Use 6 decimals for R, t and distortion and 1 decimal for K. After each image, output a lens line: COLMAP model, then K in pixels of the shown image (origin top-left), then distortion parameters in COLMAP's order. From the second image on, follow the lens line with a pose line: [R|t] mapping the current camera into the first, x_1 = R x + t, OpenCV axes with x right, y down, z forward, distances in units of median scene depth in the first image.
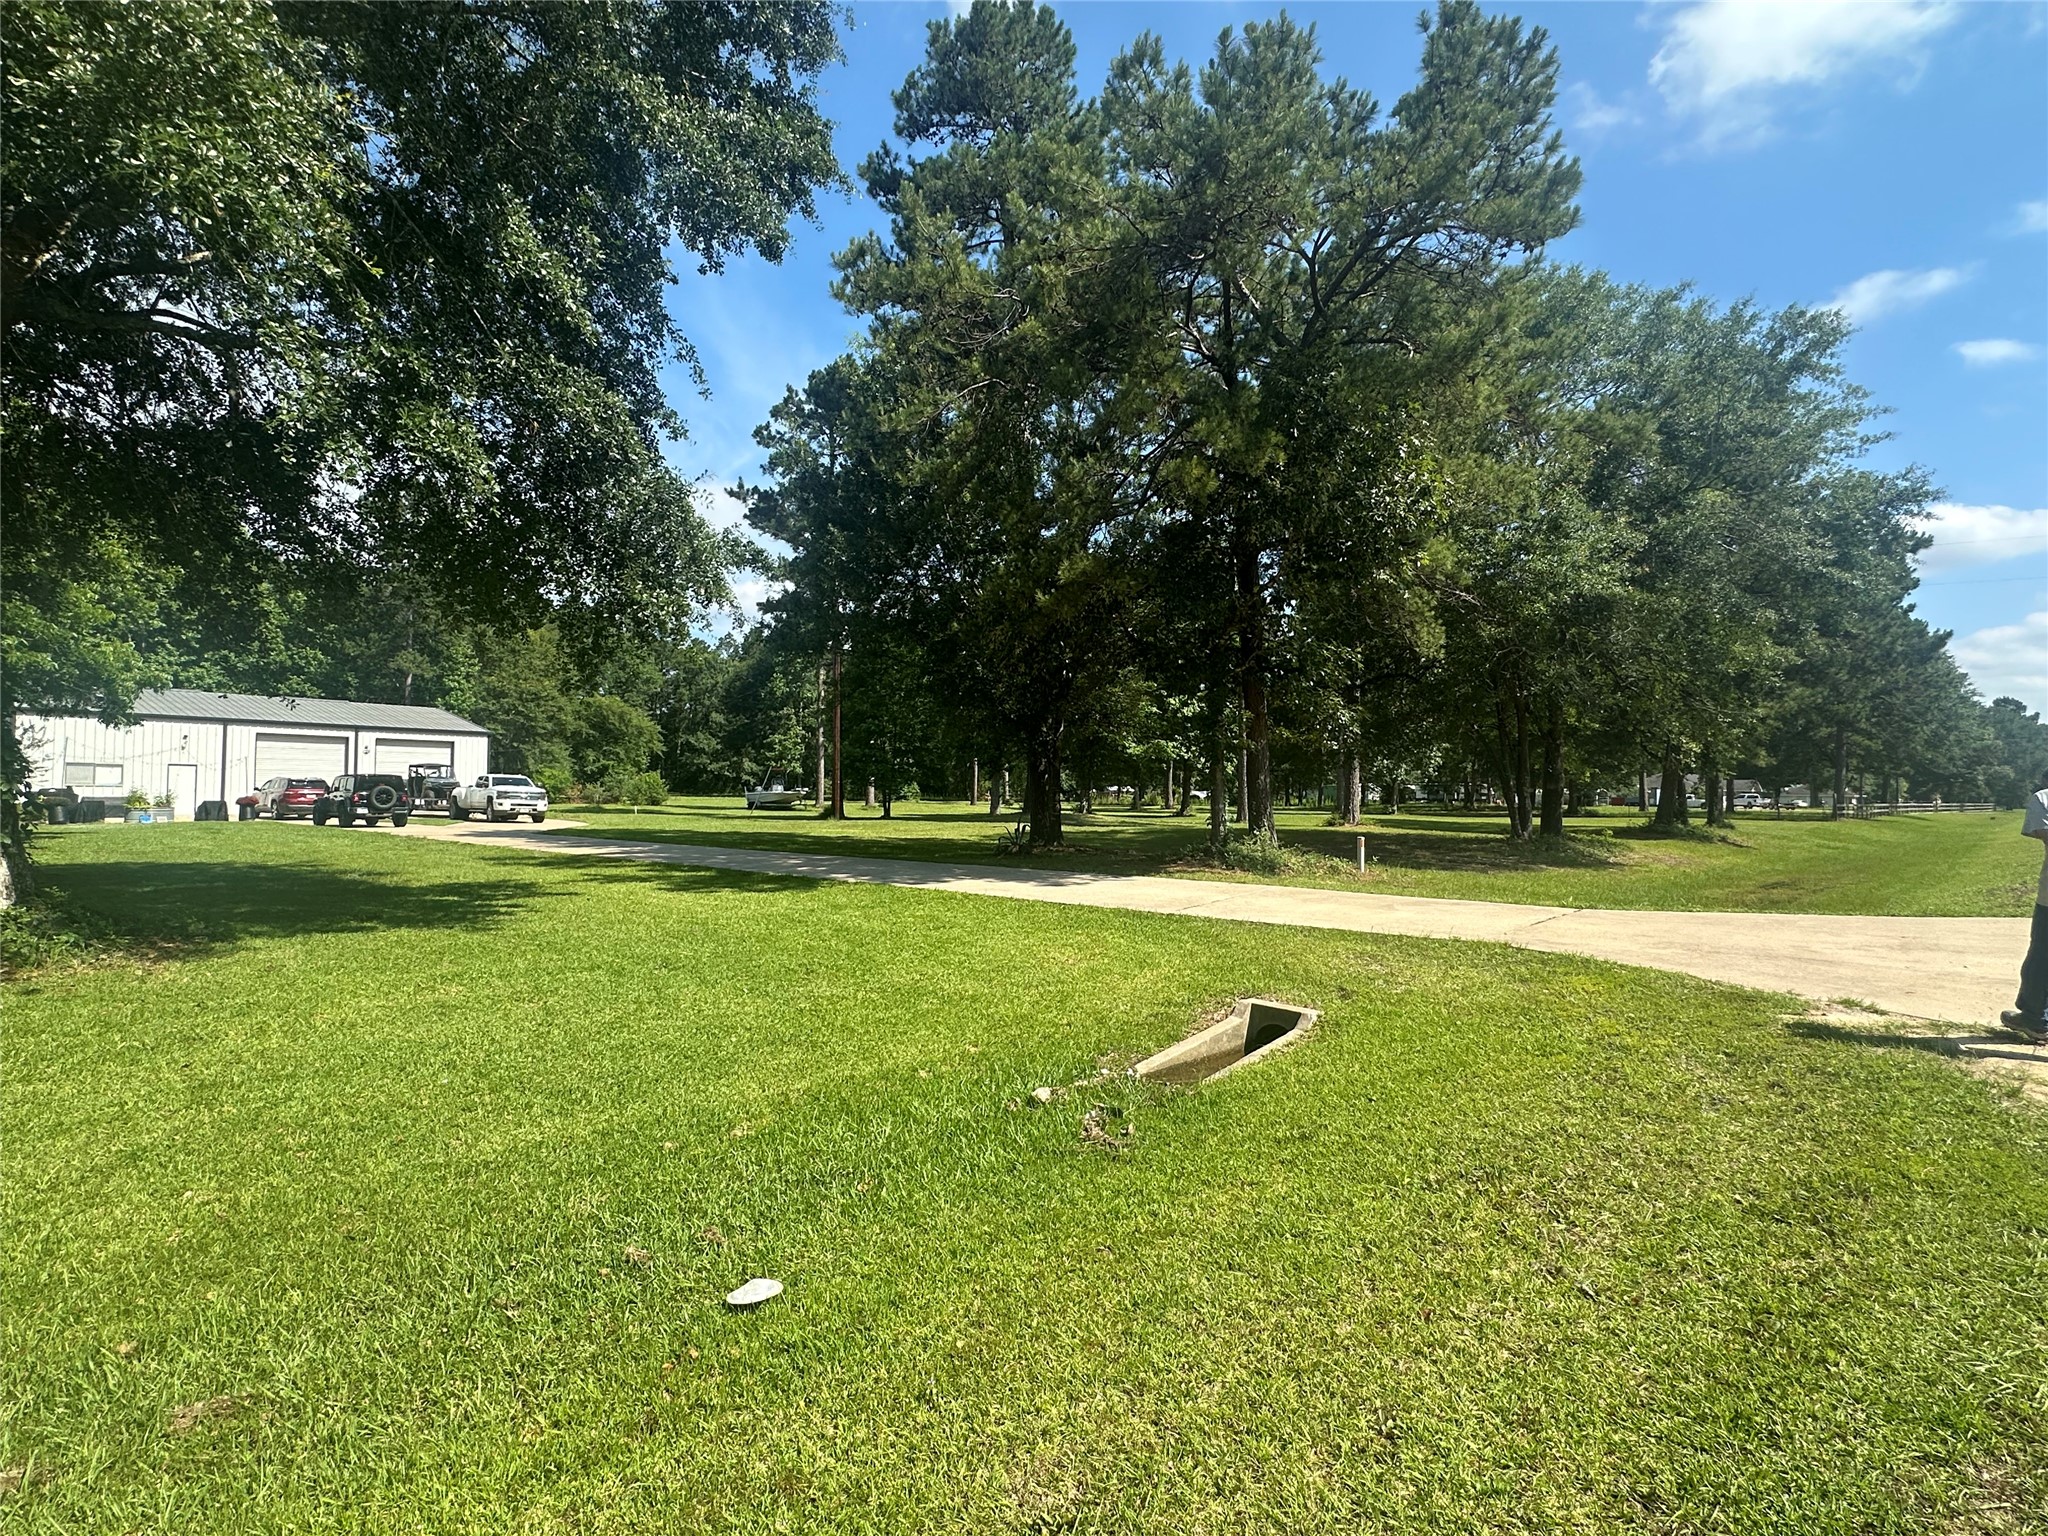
lens RADIAL K [[992.1, 0, 1006.8], [0, 992.1, 768.0], [0, 0, 1]] dist [-0.002702, -0.000009]
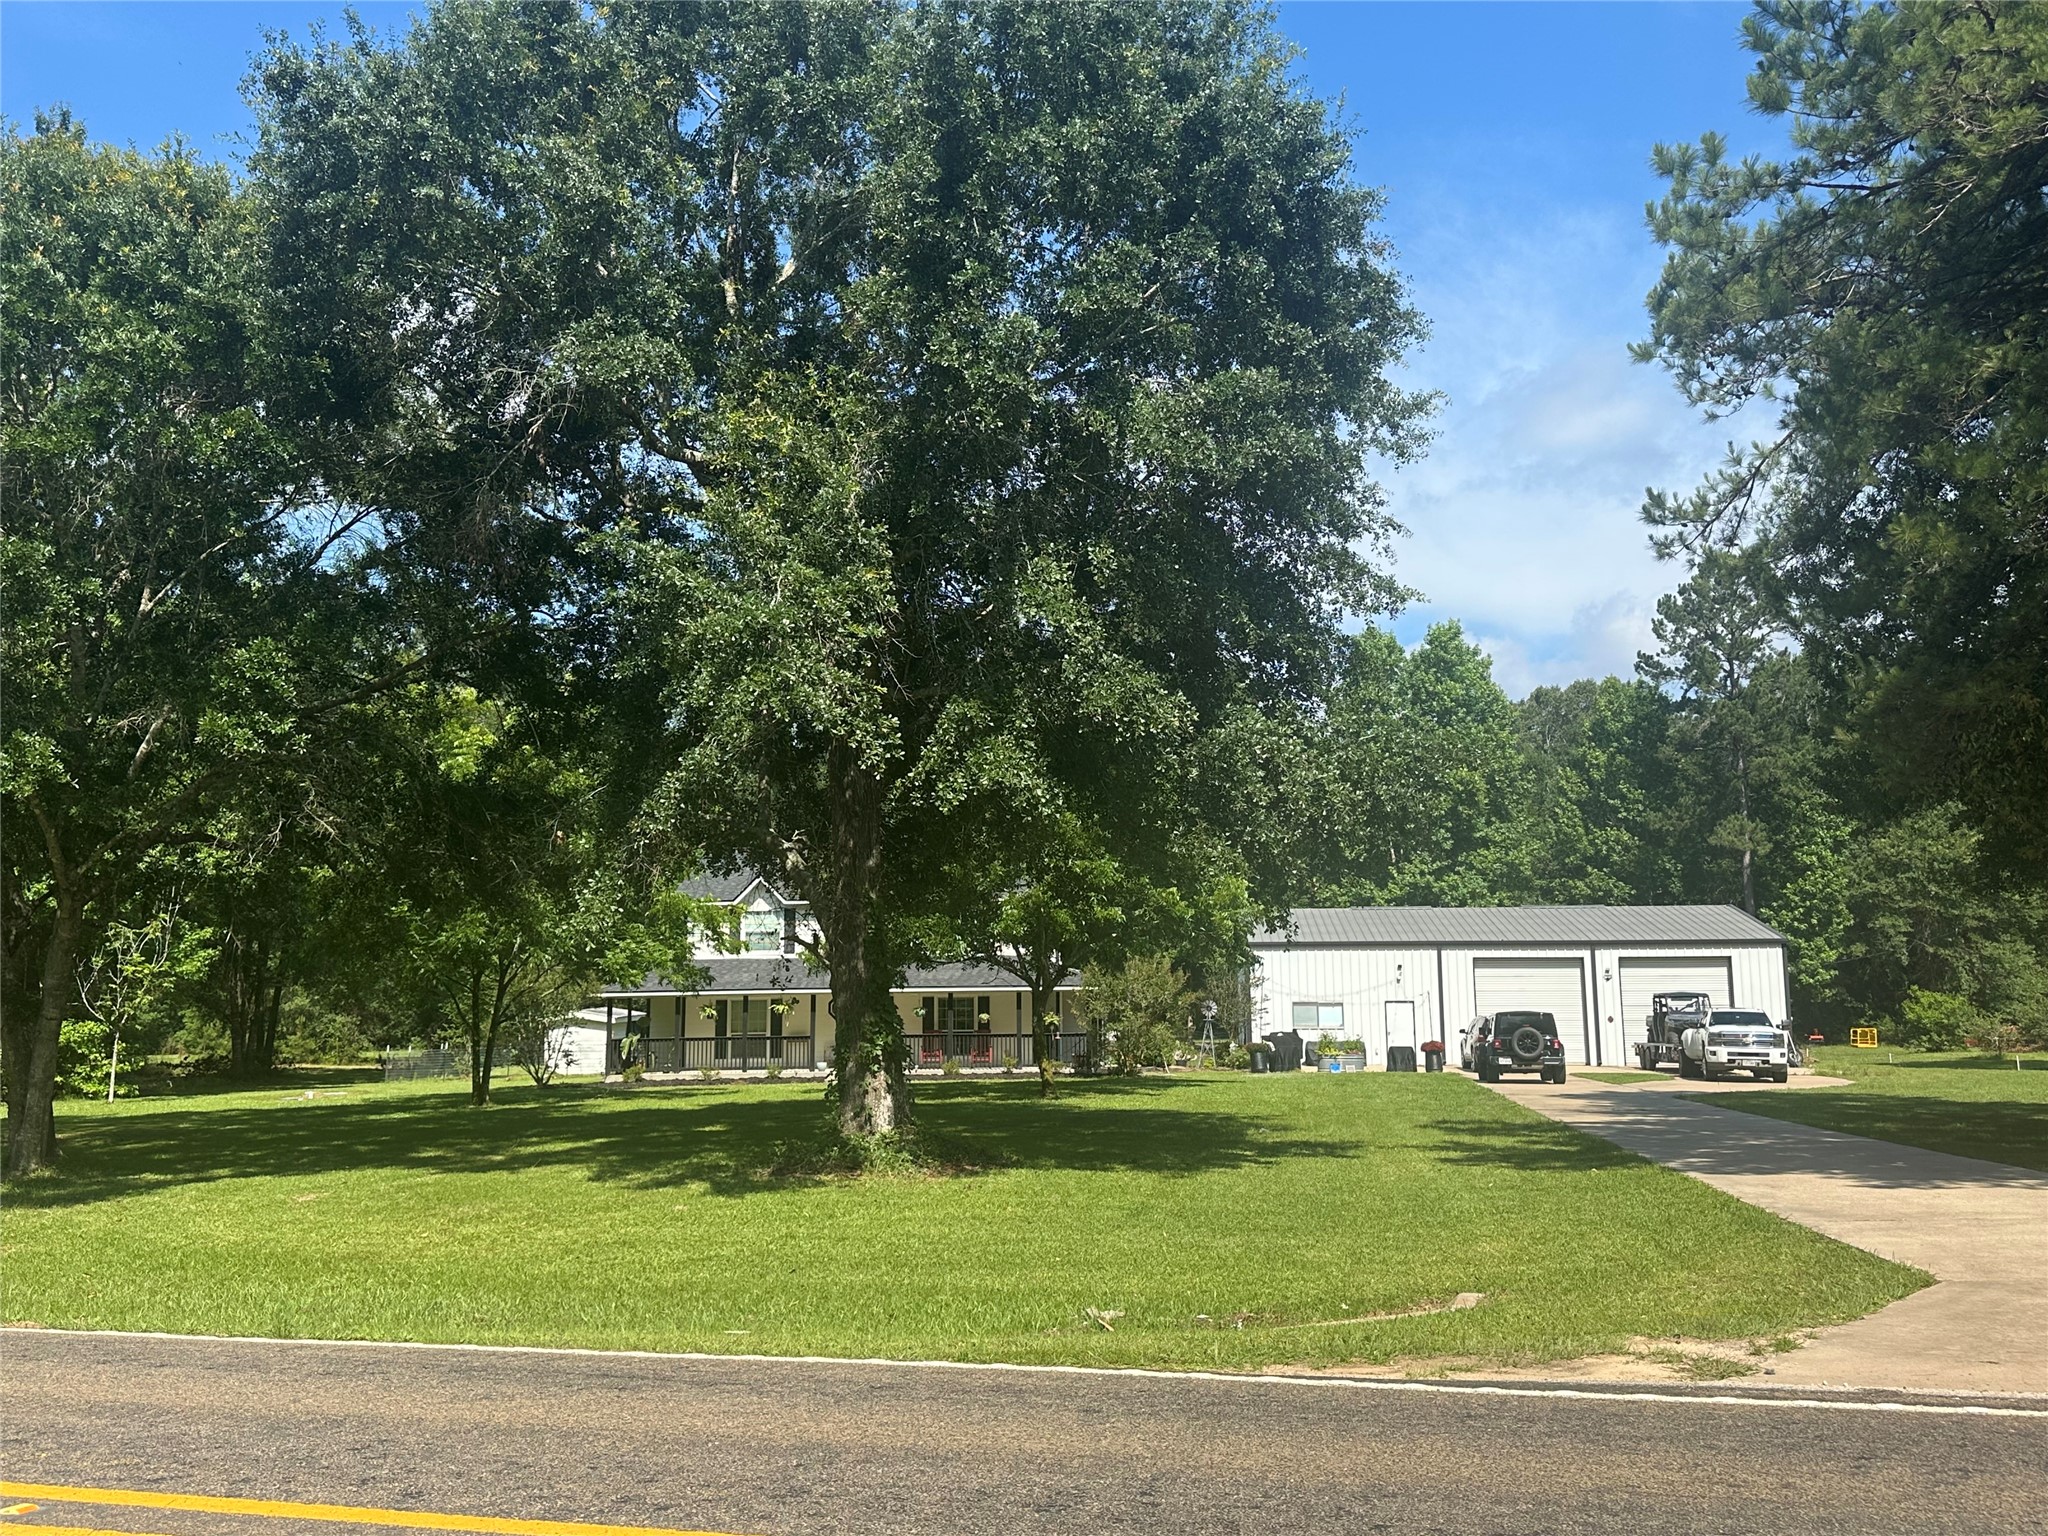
lens RADIAL K [[1744.0, 0, 1008.3], [0, 1744.0, 788.9], [0, 0, 1]] dist [0.080463, -0.072582]
pose [[0.506737, -0.126252, -0.852806, 0.149144], [0.032507, 0.991313, -0.127441, -0.001943], [0.861488, 0.036857, 0.506439, -0.011255]]
